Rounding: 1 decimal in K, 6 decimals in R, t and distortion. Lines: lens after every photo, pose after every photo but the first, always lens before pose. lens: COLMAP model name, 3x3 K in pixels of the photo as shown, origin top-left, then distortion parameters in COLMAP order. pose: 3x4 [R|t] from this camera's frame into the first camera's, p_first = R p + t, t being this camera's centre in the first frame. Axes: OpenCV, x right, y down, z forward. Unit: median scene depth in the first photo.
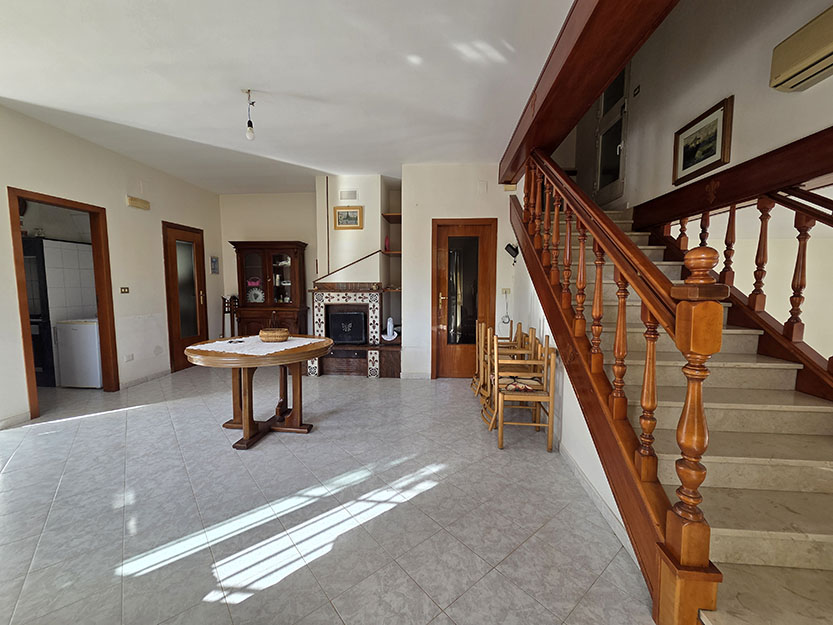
lens RADIAL K [[340.0, 0, 418.8], [0, 340.0, 313.5], [0, 0, 1]] dist [-0.001108, -0.000812]
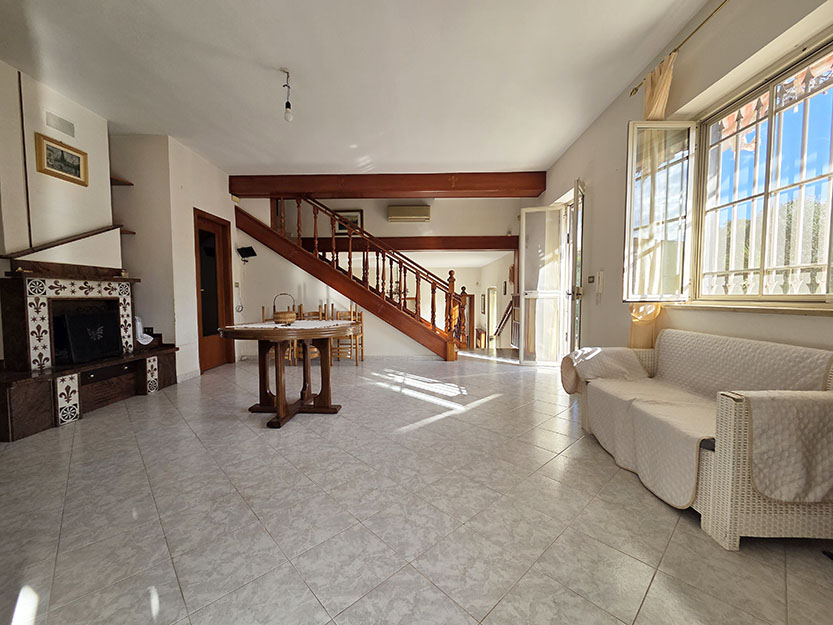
lens RADIAL K [[340.0, 0, 416.4], [0, 340.0, 314.1], [0, 0, 1]] dist [-0.001108, -0.000812]
pose [[-0.059129, -0.054970, 0.996736, -1.416024], [0.081062, 0.994921, 0.059678, 0.022175], [-0.994954, 0.084326, -0.054372, 0.662185]]
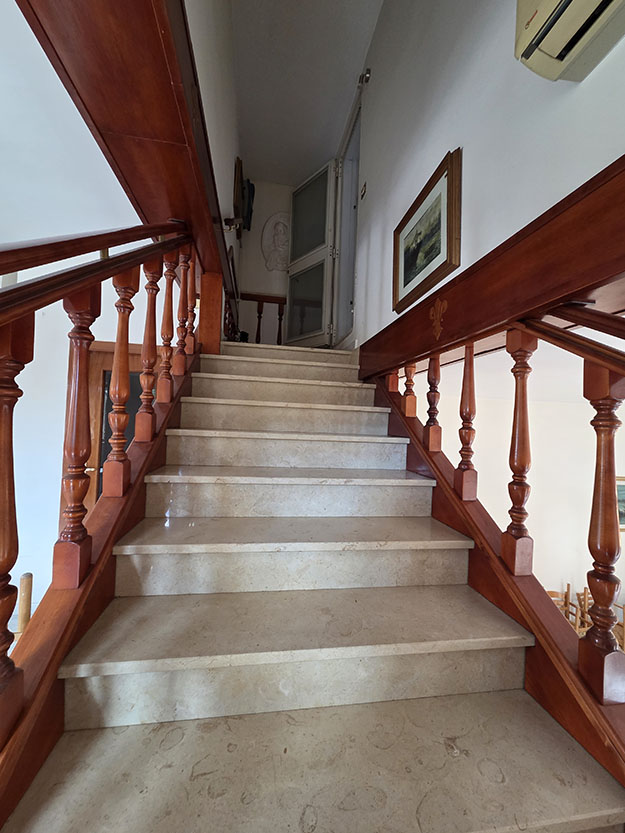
lens RADIAL K [[340.0, 0, 310.0], [0, 340.0, 417.6], [0, 0, 1]] dist [-0.001108, -0.000812]
pose [[0.973552, 0.021598, 0.227441, 0.470263], [0.000168, 0.995454, -0.095247, -0.129190], [-0.228464, 0.092766, 0.969123, 0.460440]]
